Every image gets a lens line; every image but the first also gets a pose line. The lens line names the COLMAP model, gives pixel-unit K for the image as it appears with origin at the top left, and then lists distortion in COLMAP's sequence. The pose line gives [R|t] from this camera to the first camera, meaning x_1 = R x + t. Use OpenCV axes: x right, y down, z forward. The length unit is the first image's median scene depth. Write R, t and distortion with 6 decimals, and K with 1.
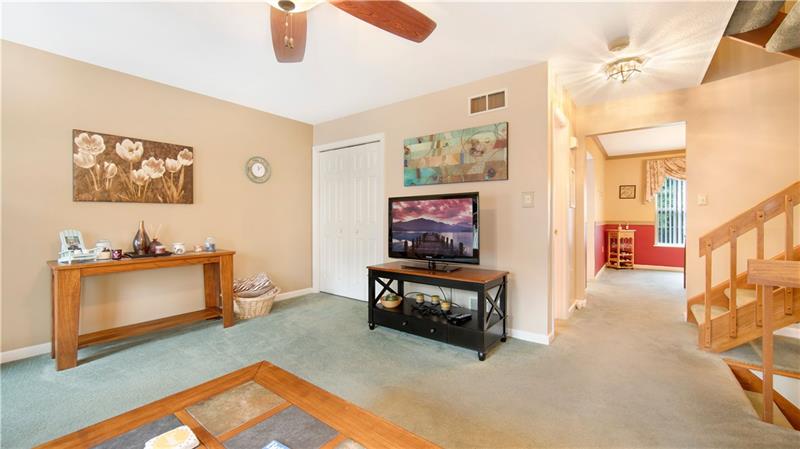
lens RADIAL K [[318.2, 0, 398.7], [0, 318.2, 218.1], [0, 0, 1]] dist [-0.013203, -0.000294]
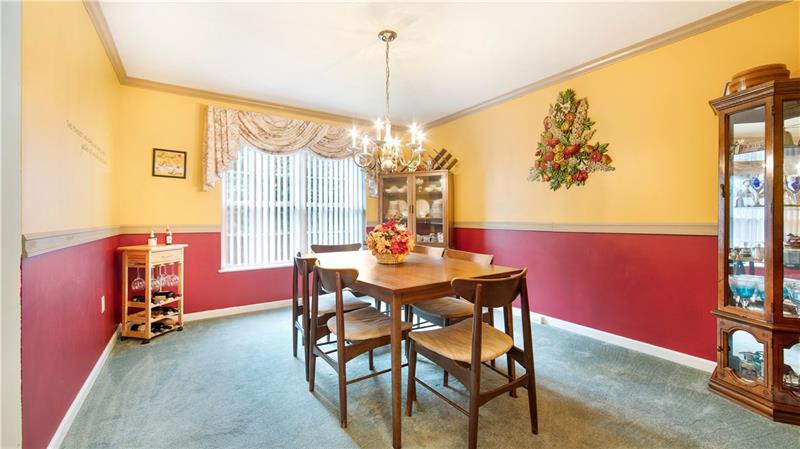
lens RADIAL K [[318.2, 0, 398.9], [0, 318.2, 216.6], [0, 0, 1]] dist [-0.013203, -0.000294]
pose [[0.318012, -0.000660, 0.948087, 0.408539], [-0.001100, 0.999999, 0.001065, -0.004620], [-0.948086, -0.001382, 0.318011, 0.556643]]
